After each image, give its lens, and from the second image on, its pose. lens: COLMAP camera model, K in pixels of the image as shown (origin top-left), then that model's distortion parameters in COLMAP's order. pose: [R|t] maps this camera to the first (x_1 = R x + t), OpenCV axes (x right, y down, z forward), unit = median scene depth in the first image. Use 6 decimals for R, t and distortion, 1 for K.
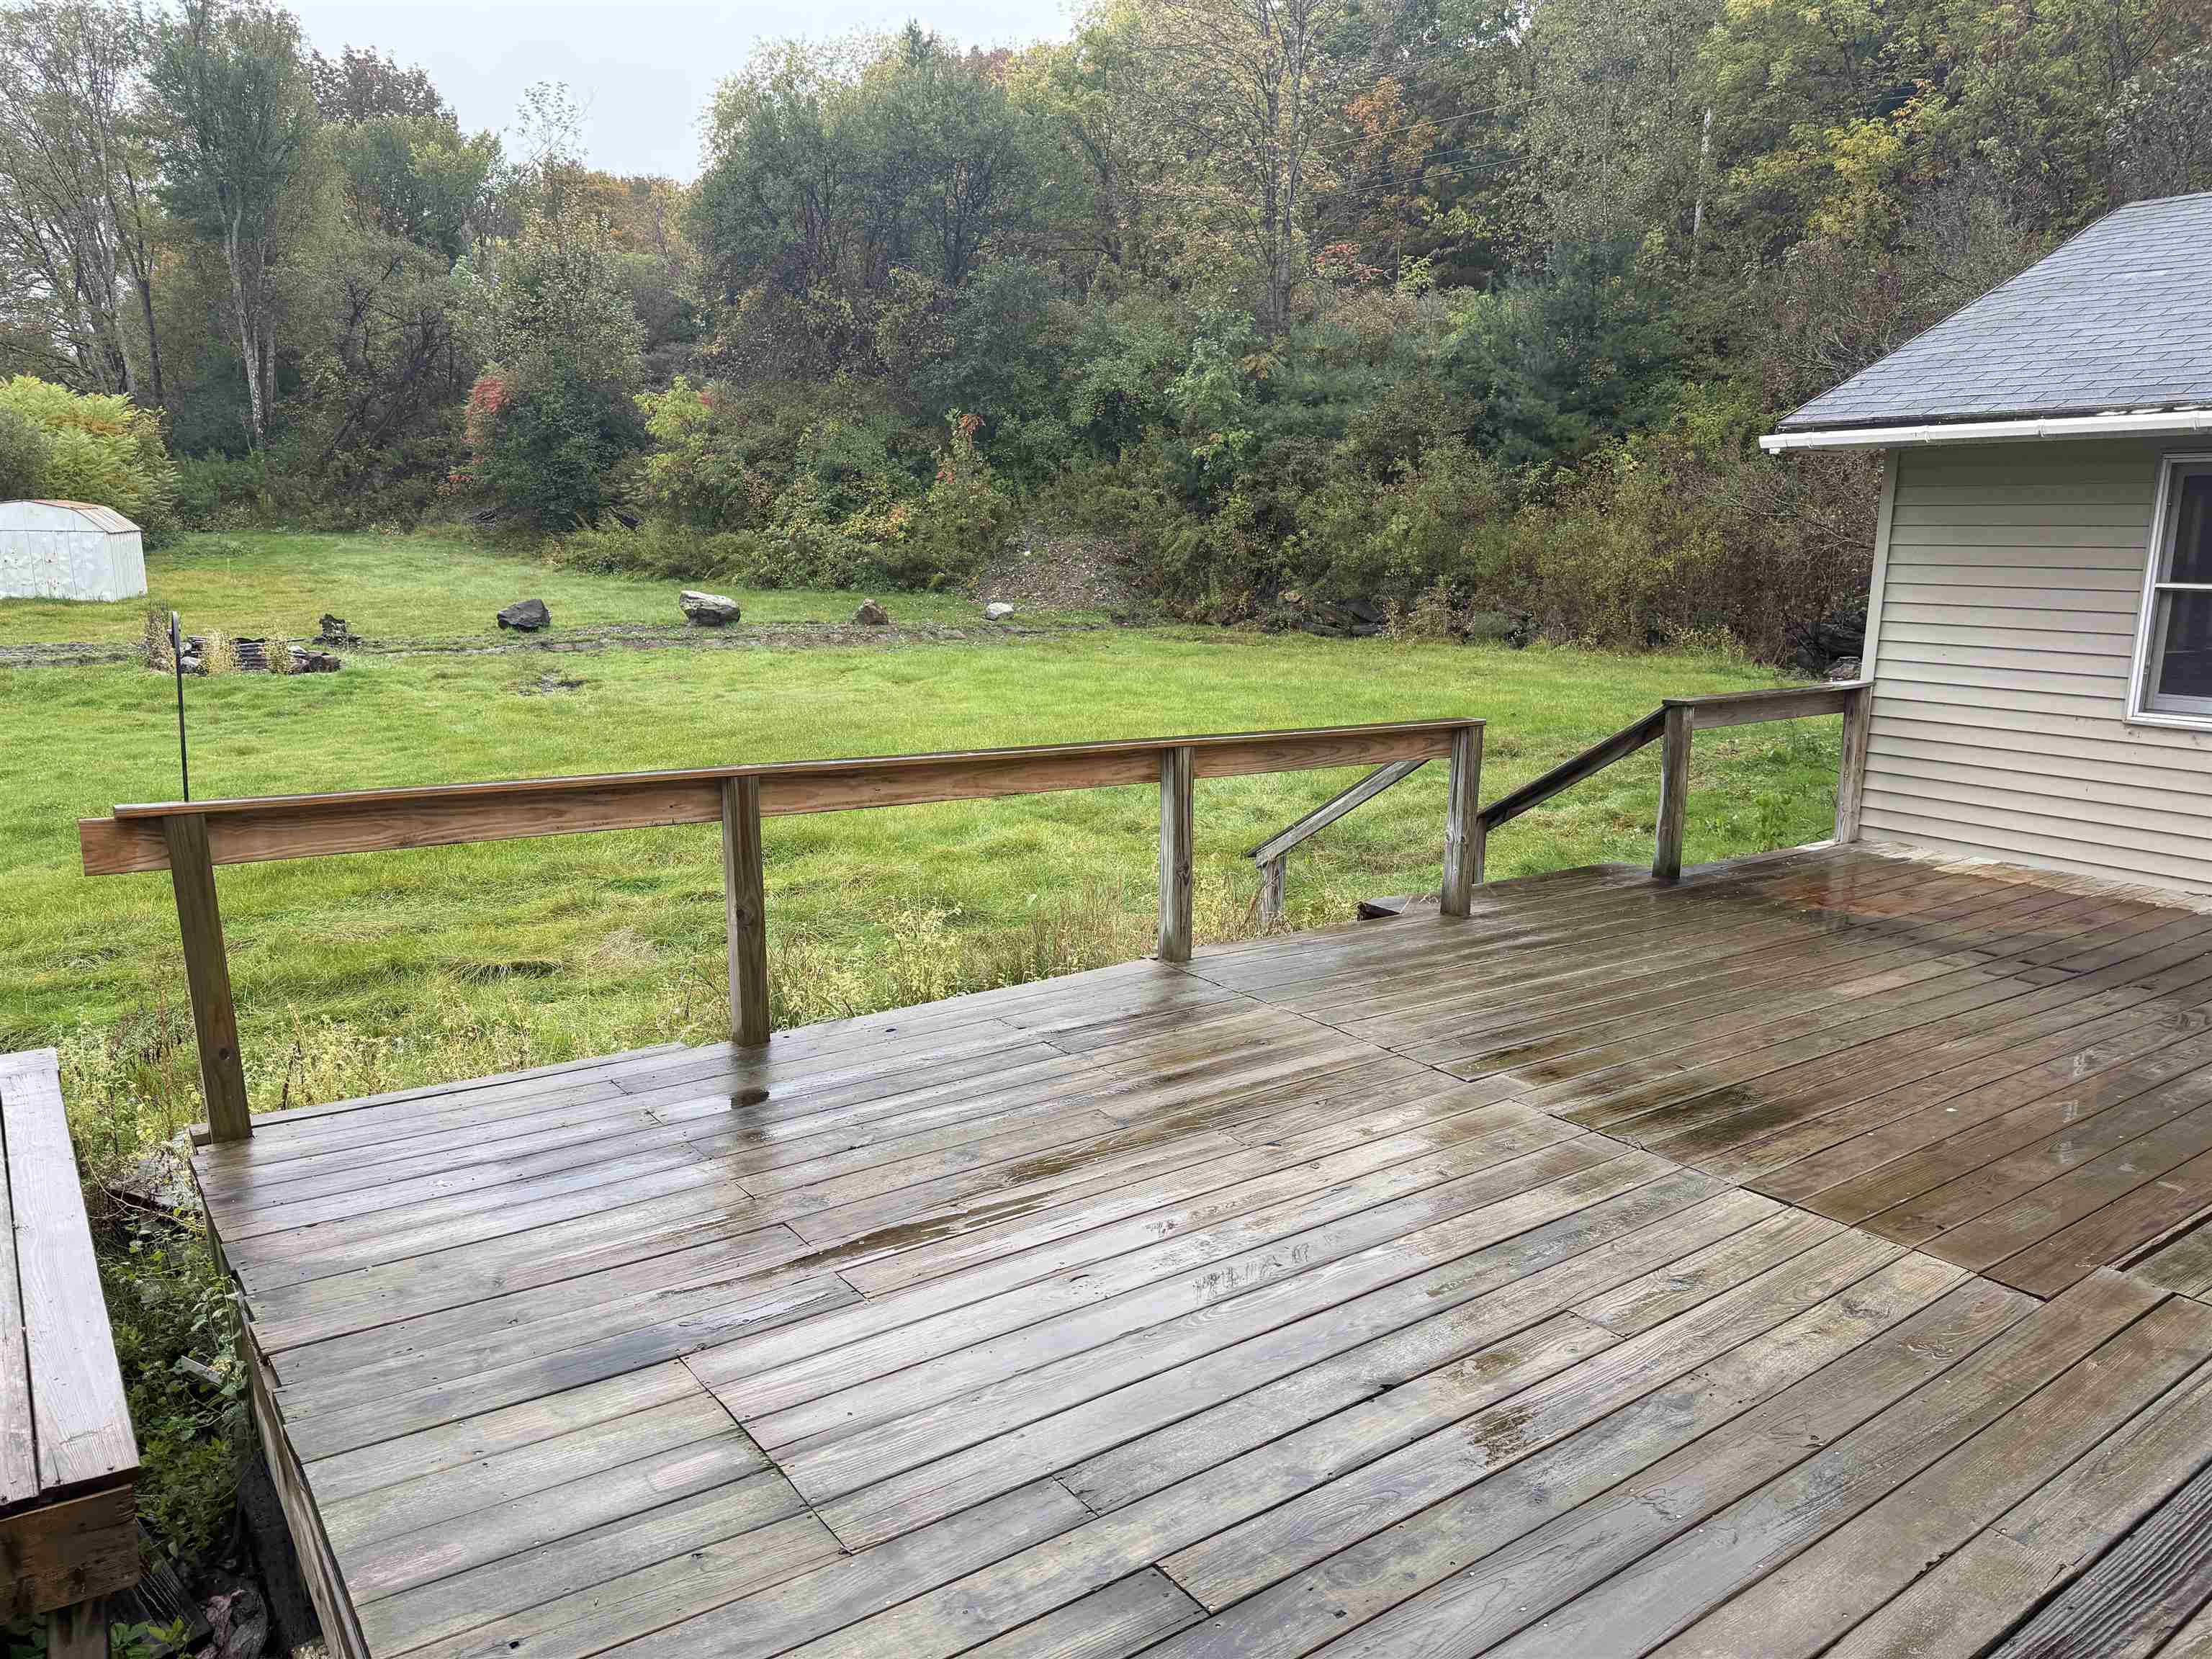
lens RADIAL K [[1541.2, 0, 1120.3], [0, 1541.2, 836.0], [0, 0, 1]] dist [0.074411, -0.075252]
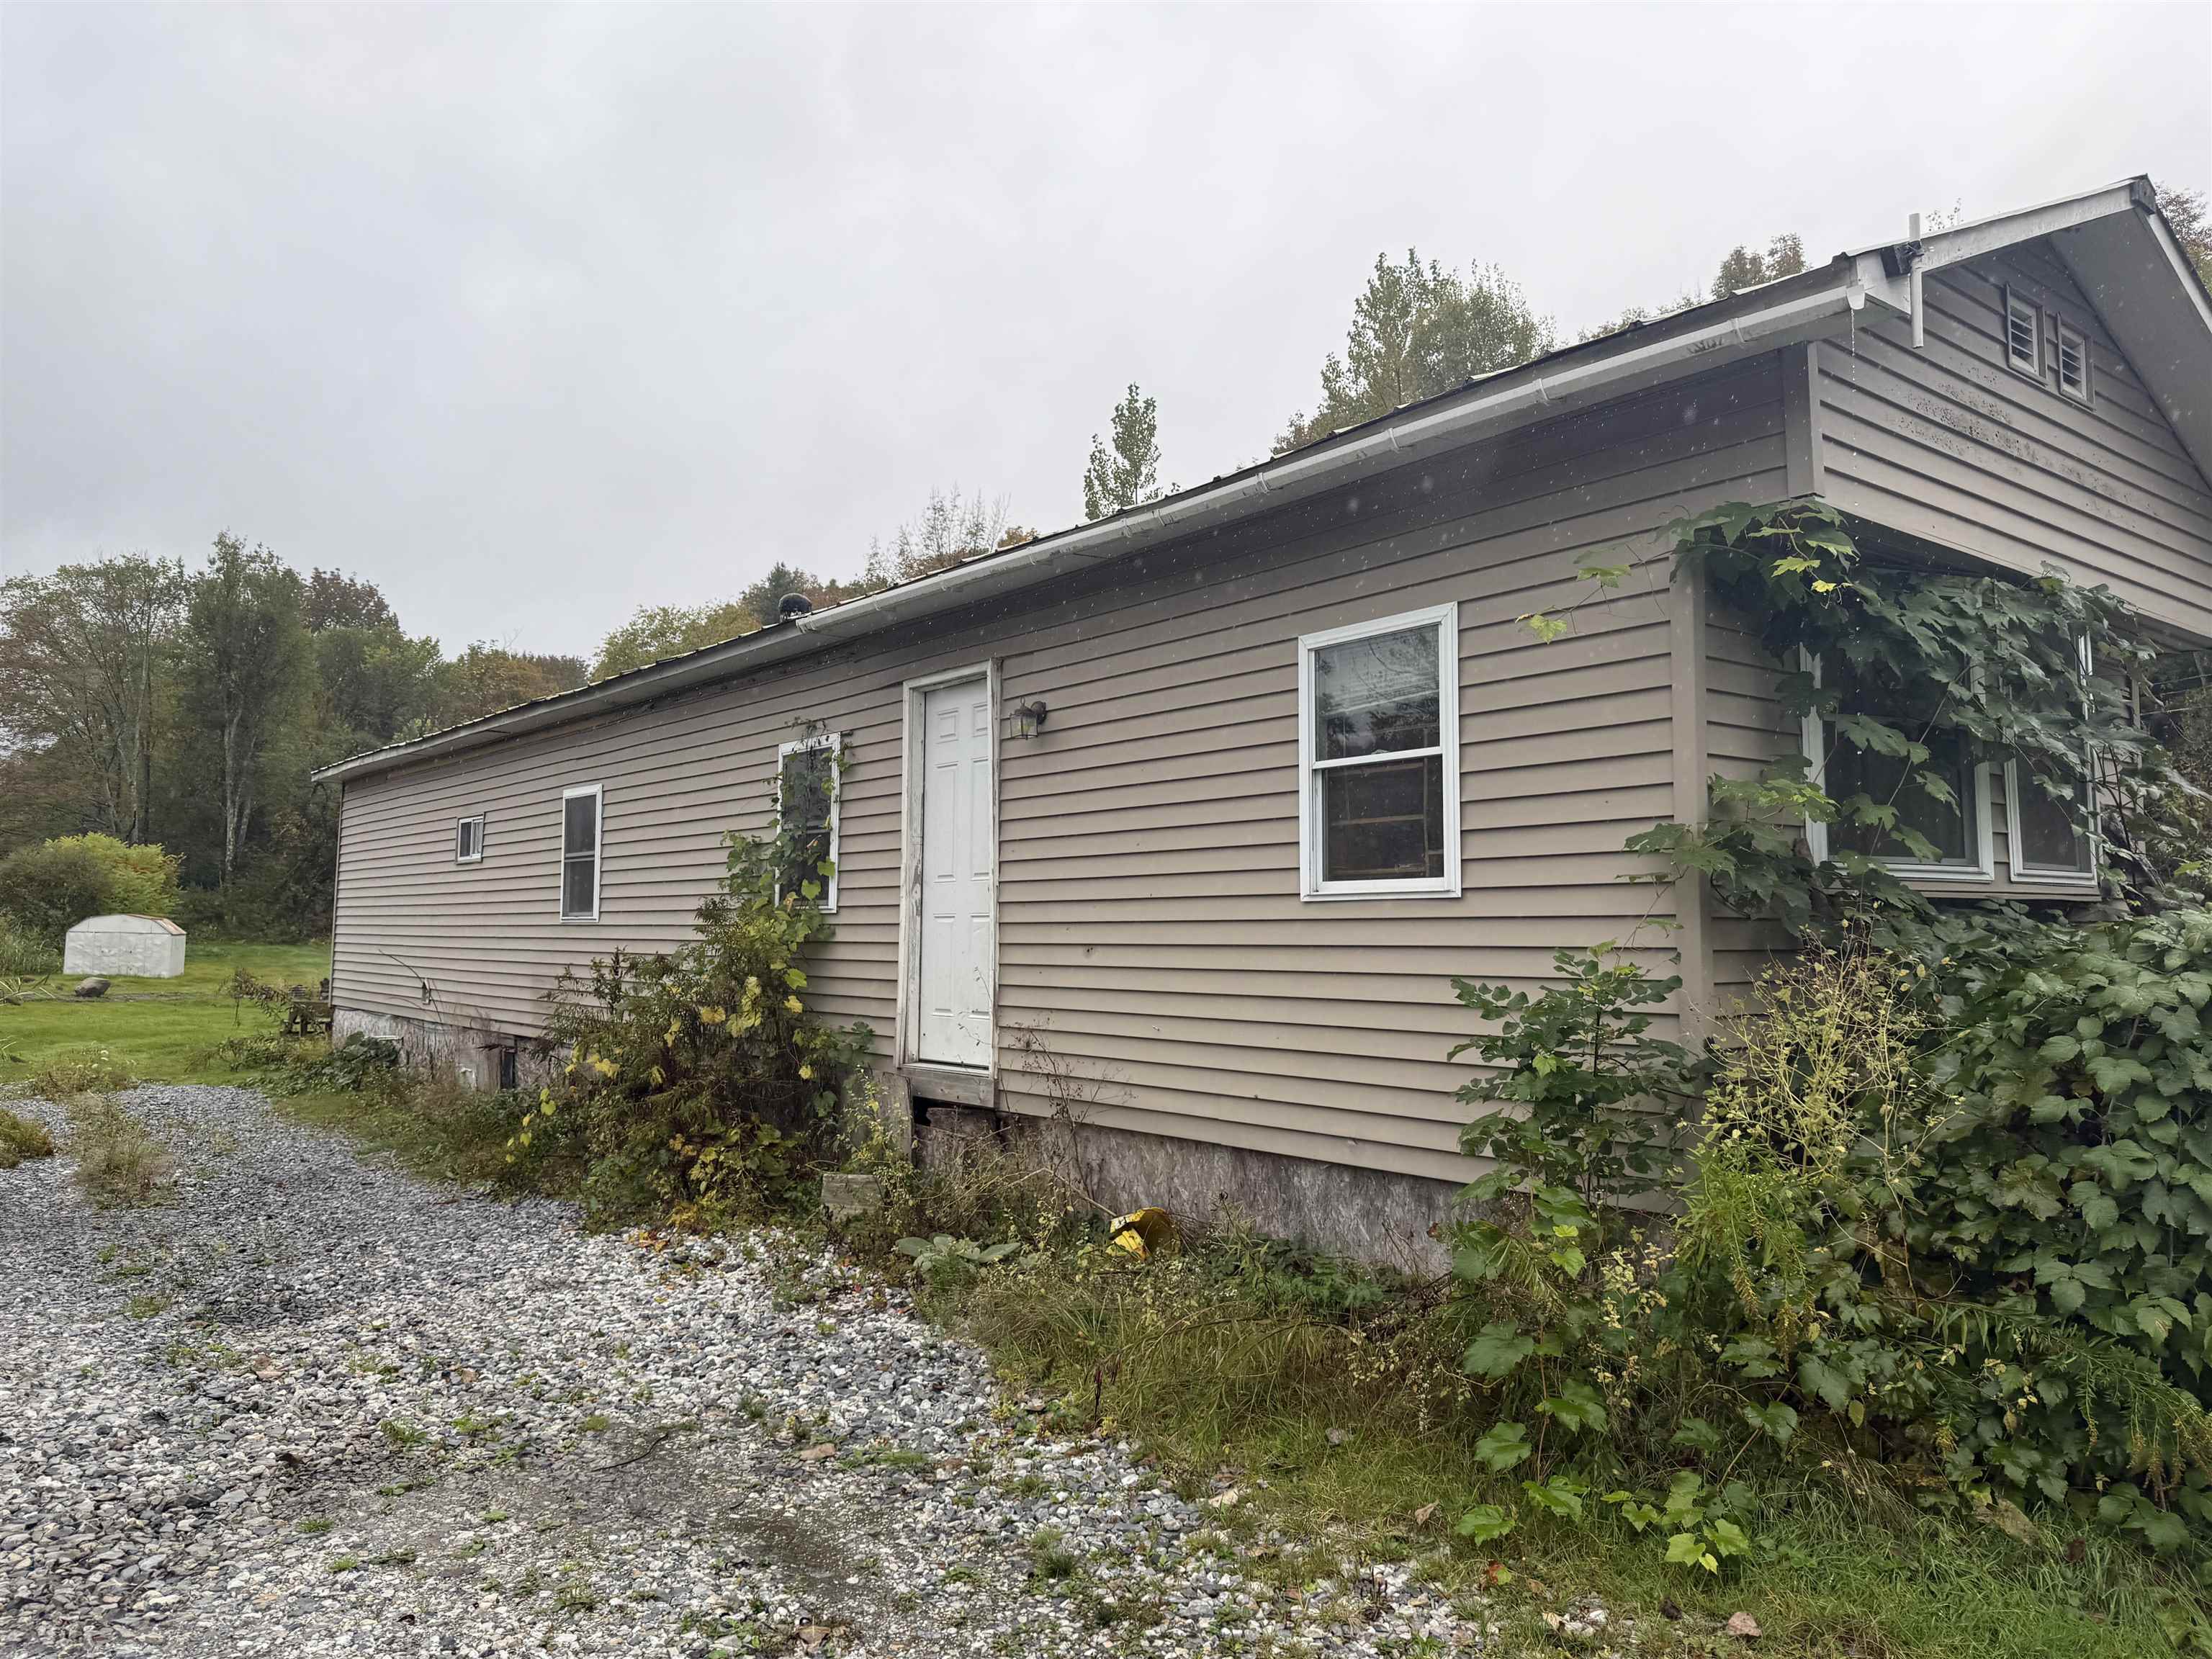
lens RADIAL K [[1541.2, 0, 1120.3], [0, 1541.2, 836.0], [0, 0, 1]] dist [0.074411, -0.075252]
pose [[0.997389, 0.009266, 0.071622, 0.092872], [0.010697, 0.961844, -0.273388, 0.077317], [-0.071422, 0.273441, 0.959234, -0.303027]]
